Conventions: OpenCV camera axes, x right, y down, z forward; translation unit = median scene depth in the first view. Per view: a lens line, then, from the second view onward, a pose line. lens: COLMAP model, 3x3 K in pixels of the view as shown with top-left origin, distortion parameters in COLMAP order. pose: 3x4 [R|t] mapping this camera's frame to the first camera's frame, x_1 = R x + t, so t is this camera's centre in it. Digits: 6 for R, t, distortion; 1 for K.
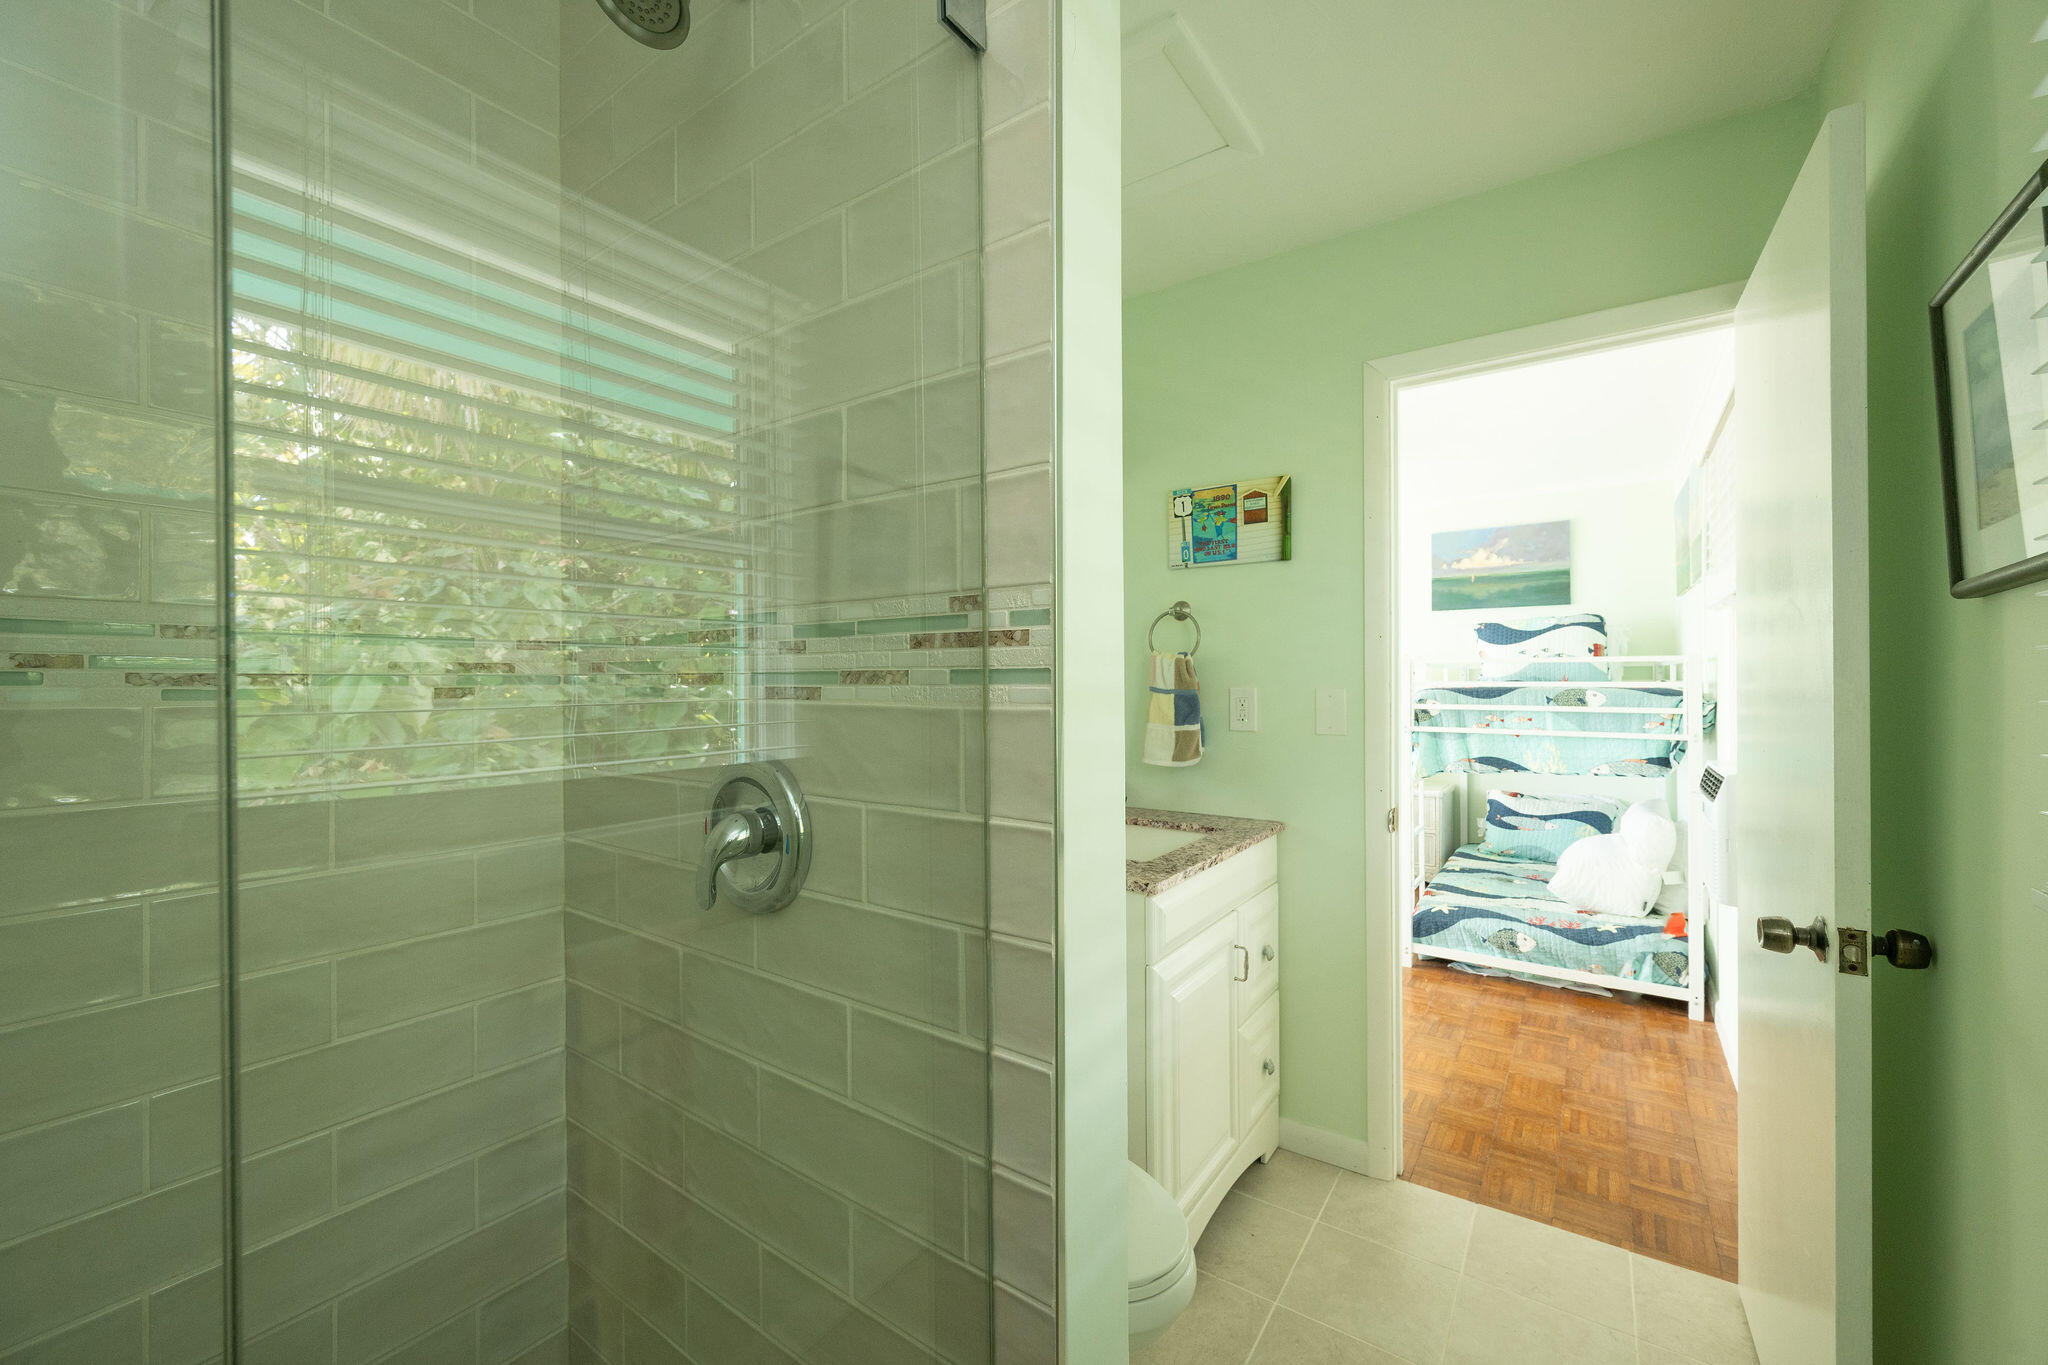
lens RADIAL K [[804.1, 0, 1026.6], [0, 804.1, 679.2], [0, 0, 1]] dist [-0.001278, 0.000184]
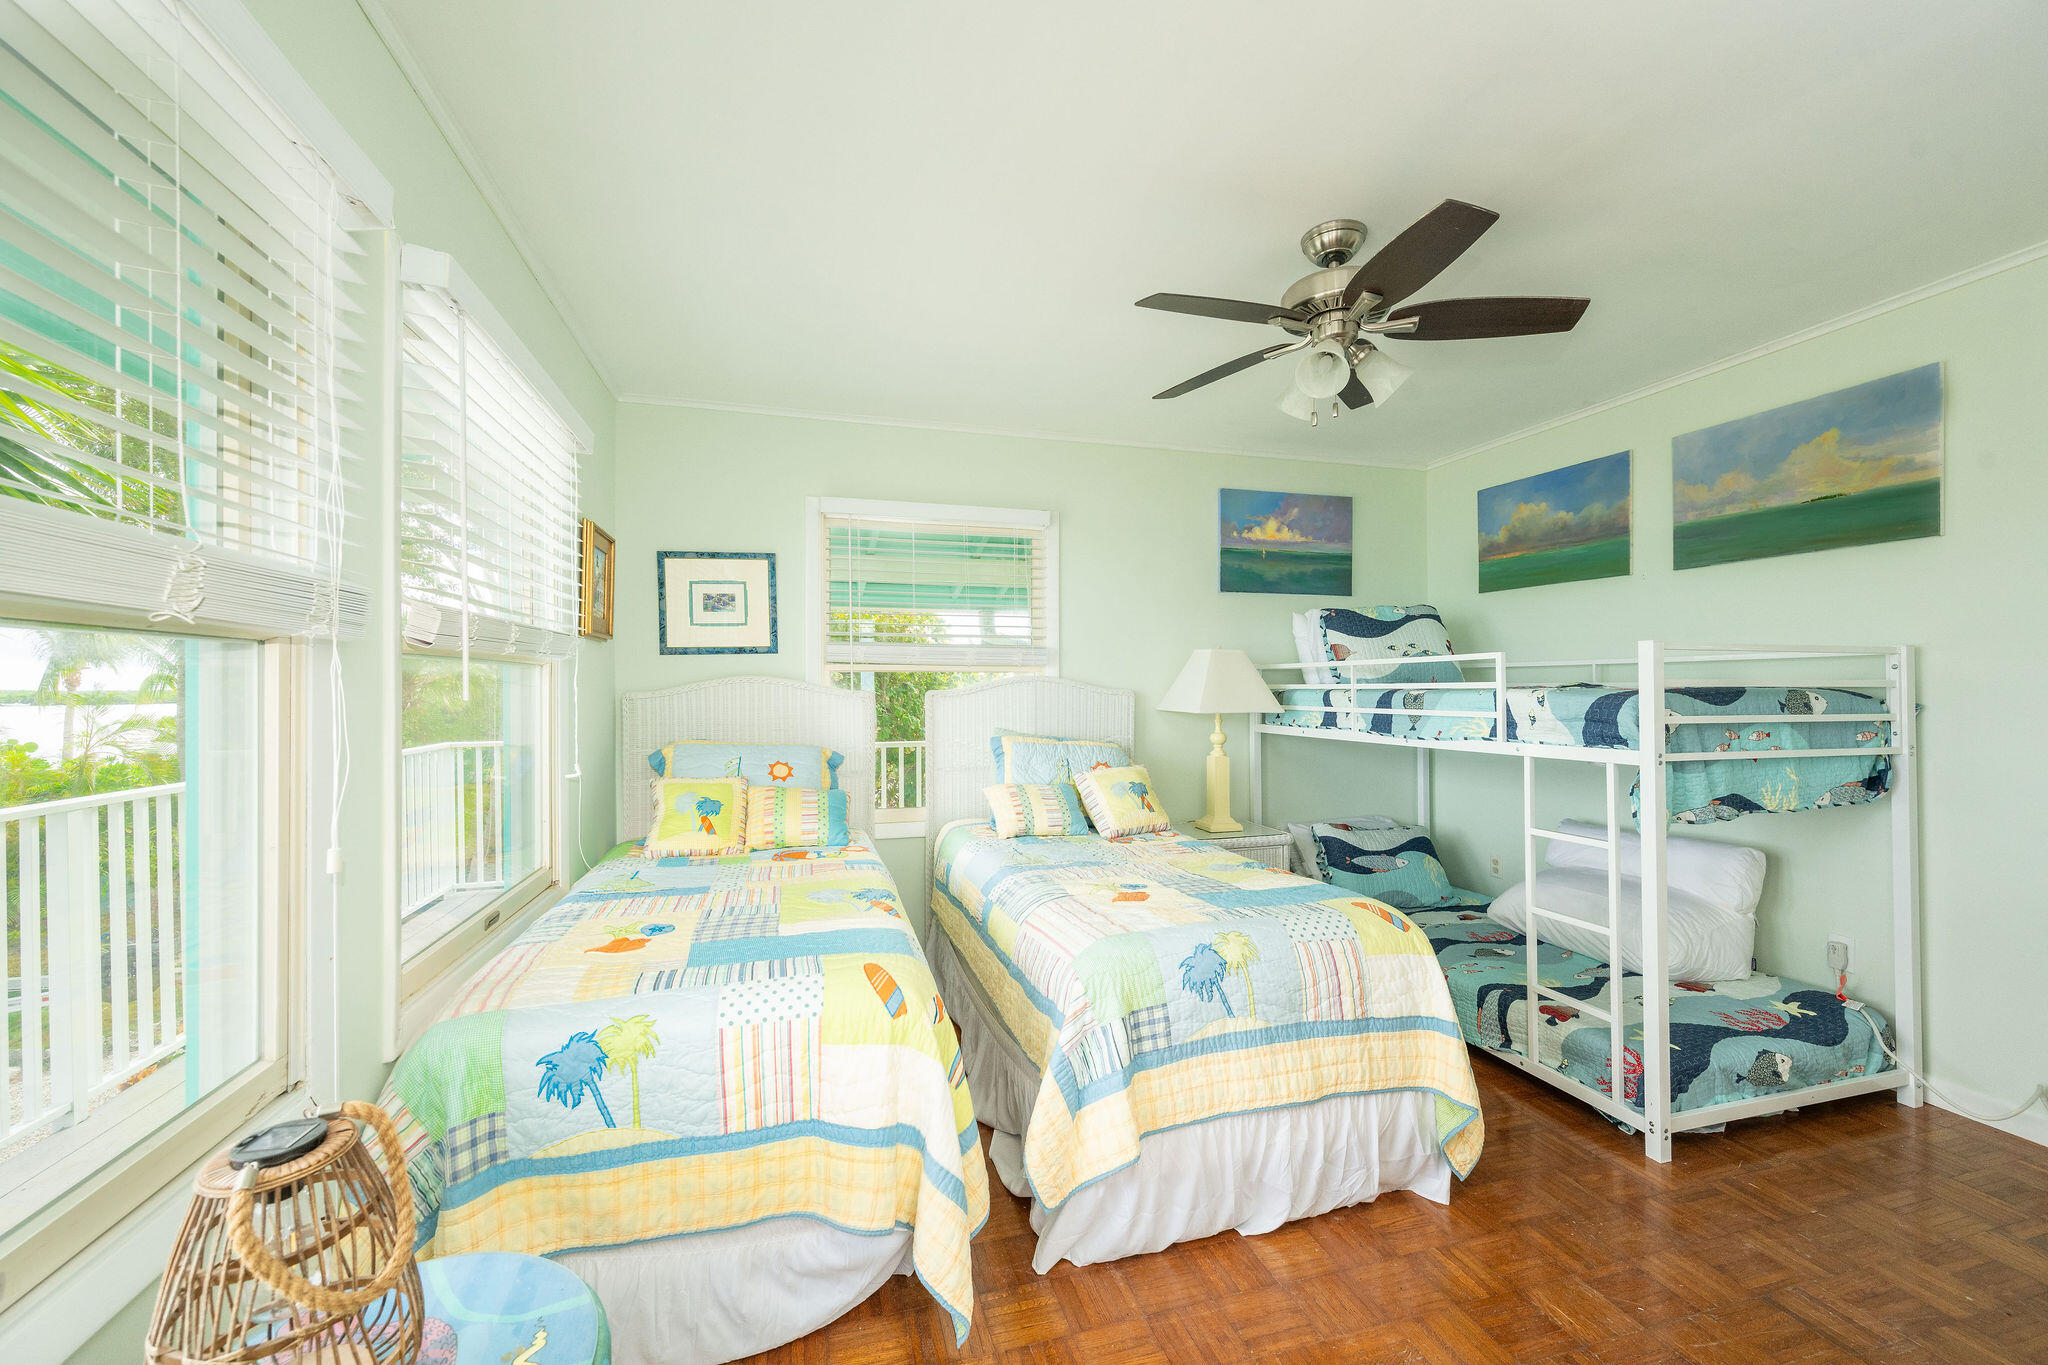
lens RADIAL K [[804.1, 0, 1012.0], [0, 804.1, 696.1], [0, 0, 1]] dist [-0.001278, 0.000184]
pose [[0.638334, -0.004380, 0.769747, -0.220754], [0.001070, 0.999988, 0.004803, 0.009439], [-0.769759, -0.002242, 0.638331, 0.759433]]
